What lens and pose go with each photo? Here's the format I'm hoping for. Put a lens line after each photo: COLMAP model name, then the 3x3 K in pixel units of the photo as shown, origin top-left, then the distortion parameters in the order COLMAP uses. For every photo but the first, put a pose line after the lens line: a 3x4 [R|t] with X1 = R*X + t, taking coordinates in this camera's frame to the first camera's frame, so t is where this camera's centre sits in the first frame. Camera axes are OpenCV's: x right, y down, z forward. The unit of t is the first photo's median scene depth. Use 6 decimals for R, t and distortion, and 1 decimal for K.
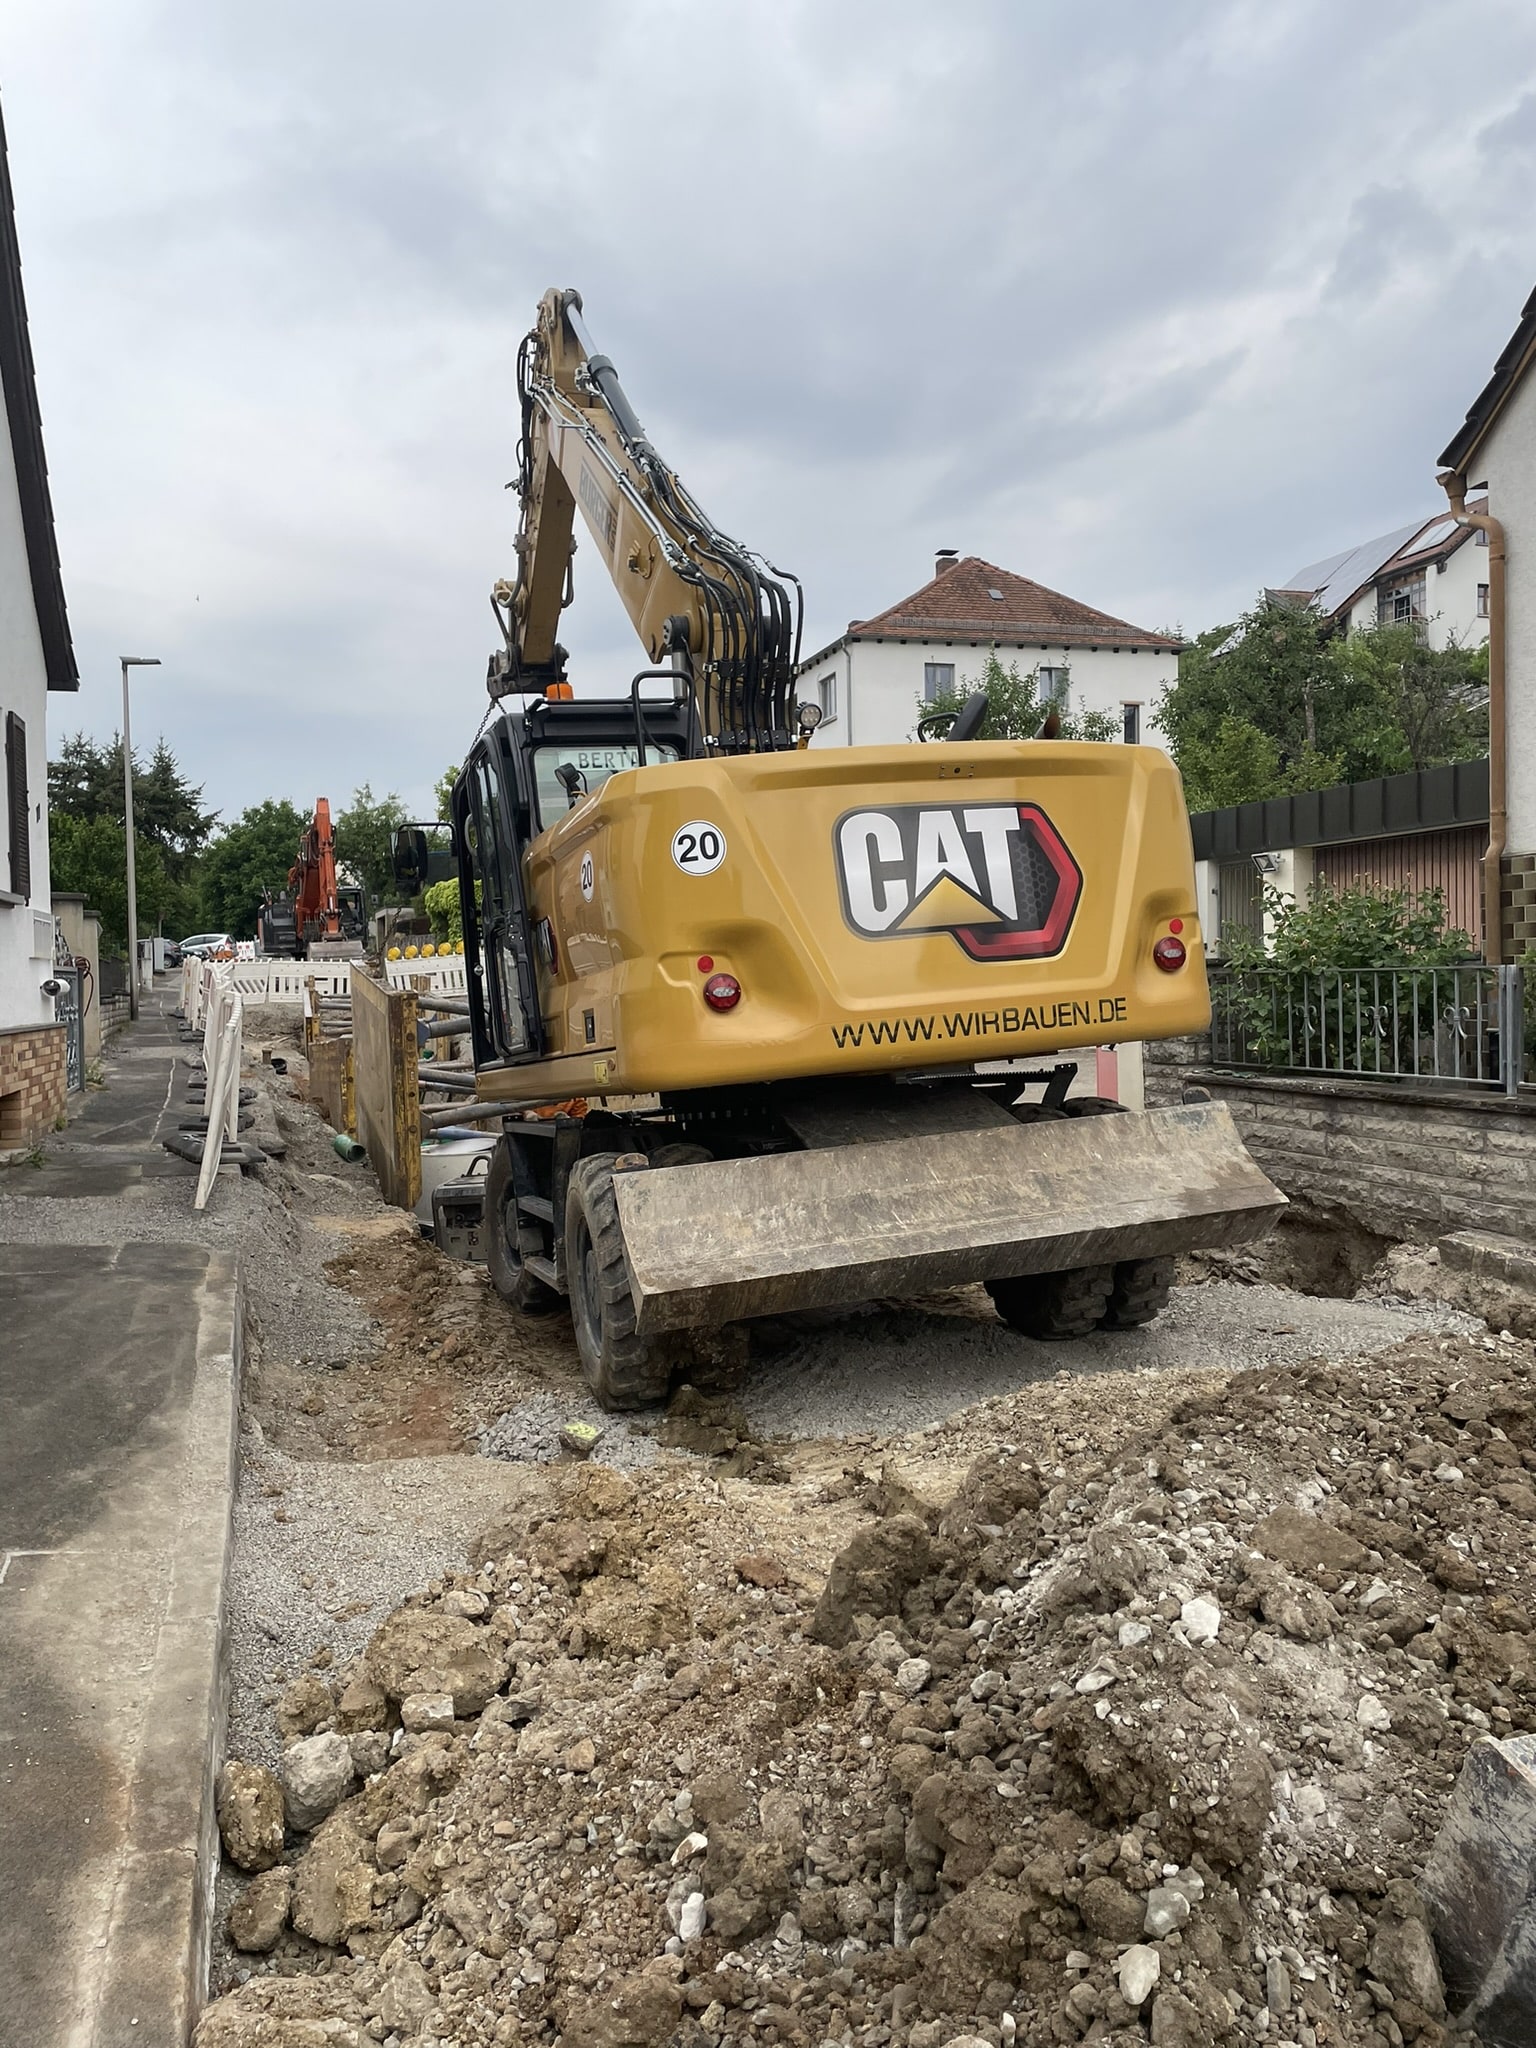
lens RADIAL K [[1539.5, 0, 773.9], [0, 1539.5, 1011.7], [0, 0, 1]] dist [0.092617, -0.113711]
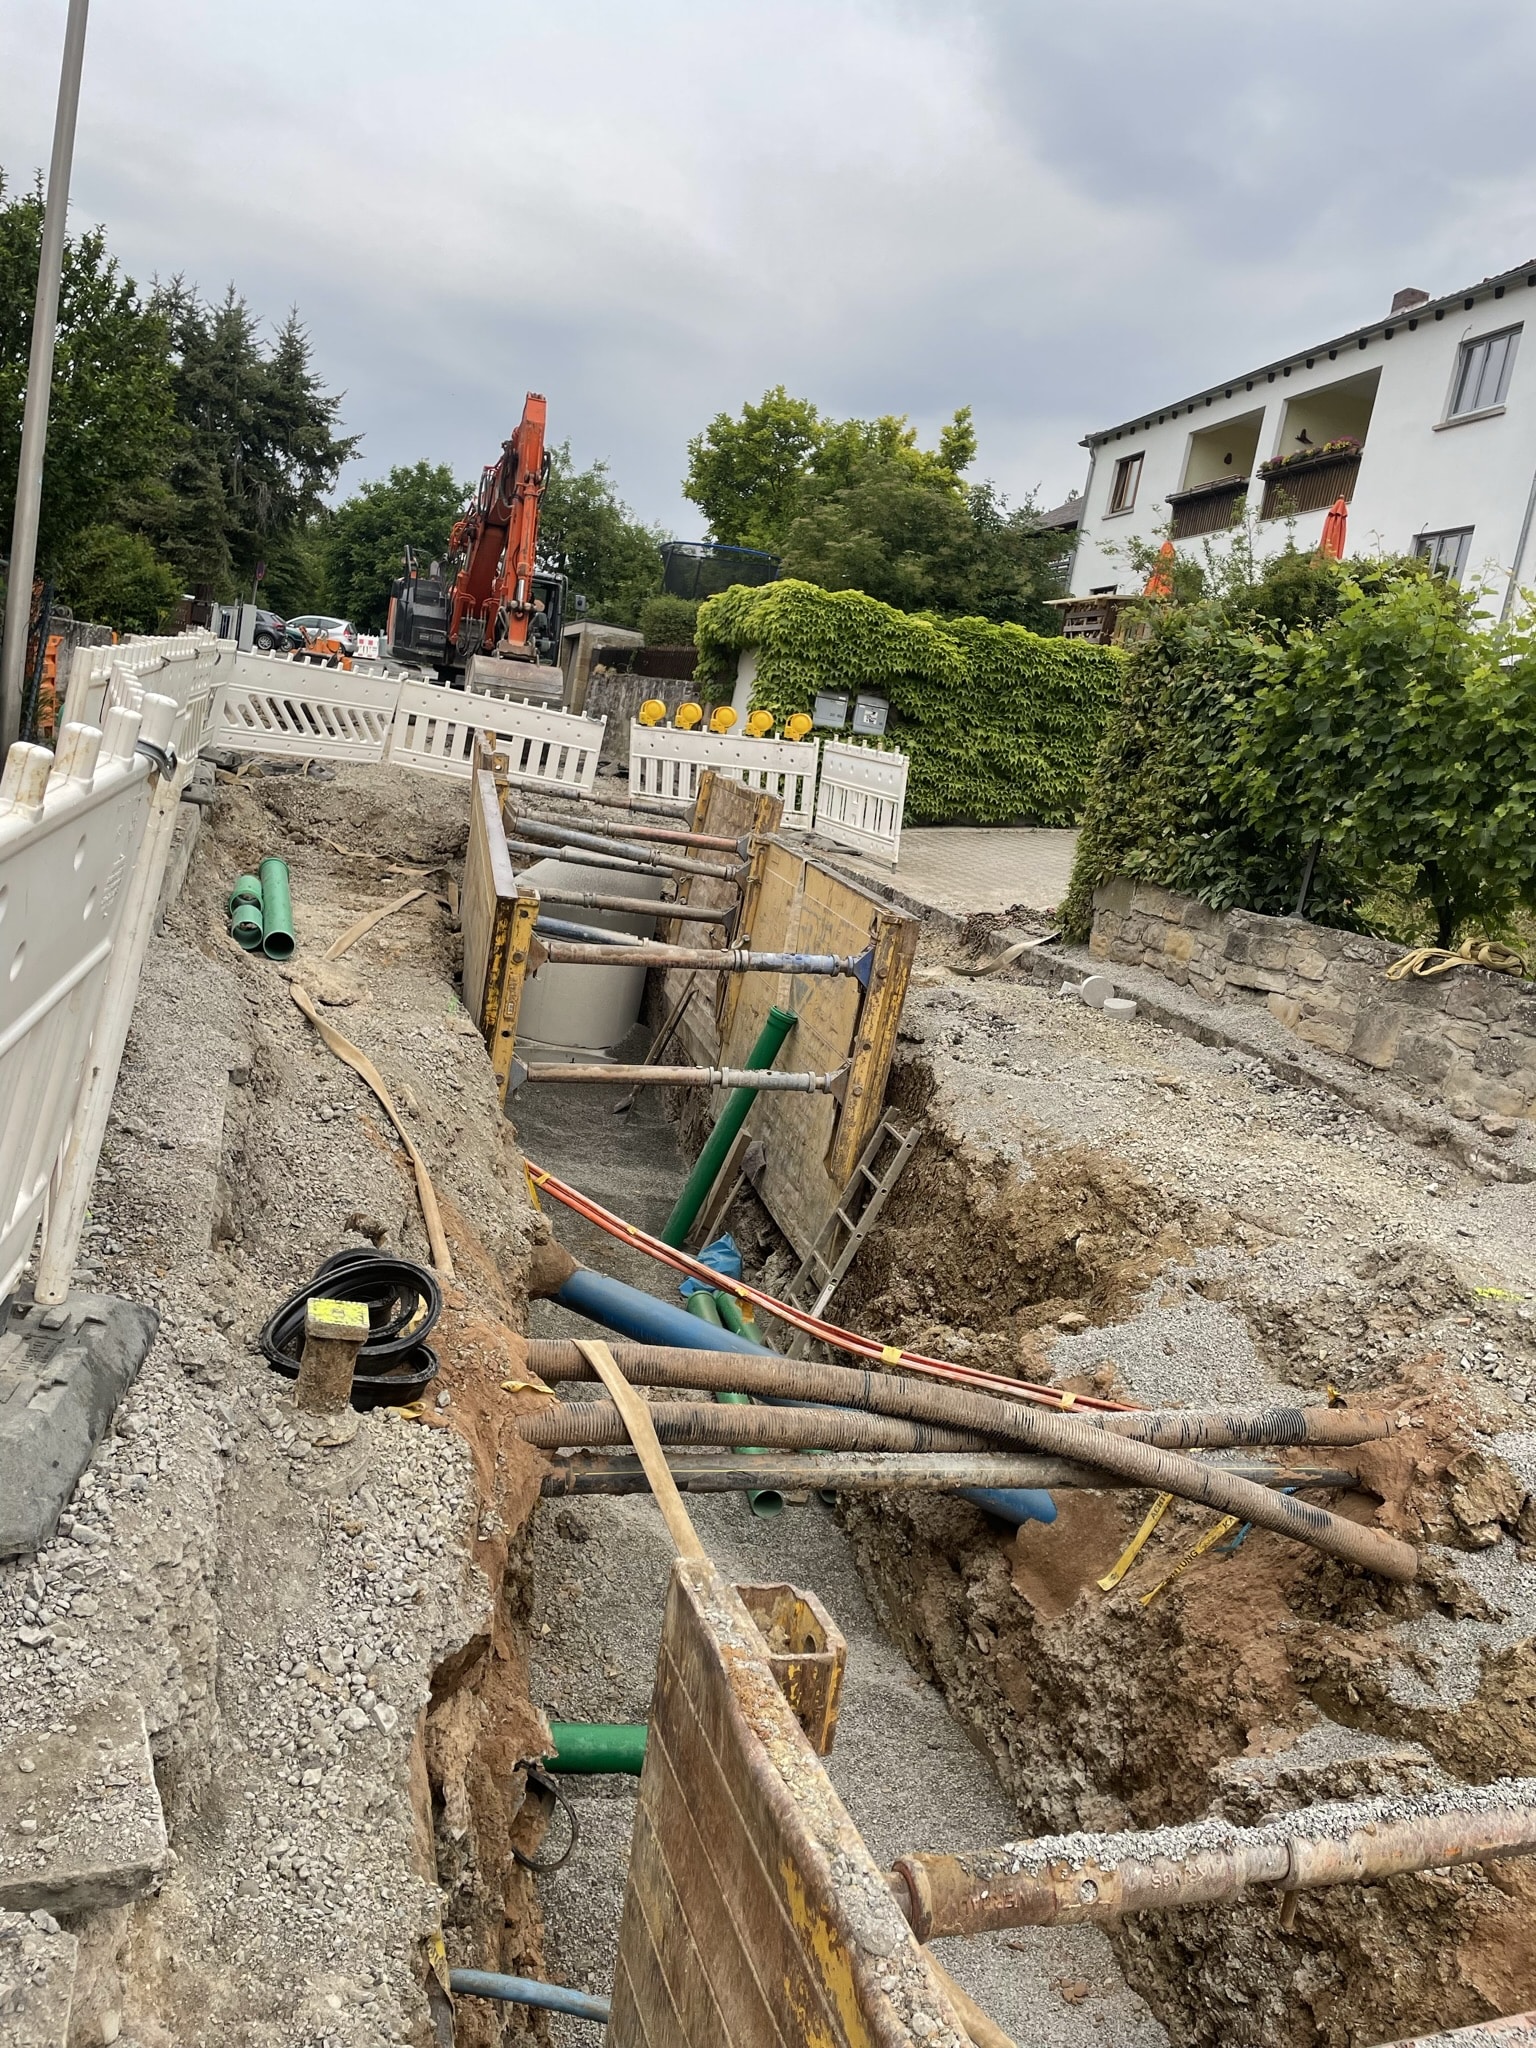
lens RADIAL K [[1539.5, 0, 773.9], [0, 1539.5, 1011.7], [0, 0, 1]] dist [0.092617, -0.113711]
pose [[0.979294, 0.198437, -0.040074, -0.096457], [-0.191221, 0.971696, 0.138715, -0.011719], [0.066466, -0.128180, 0.989521, 0.289826]]
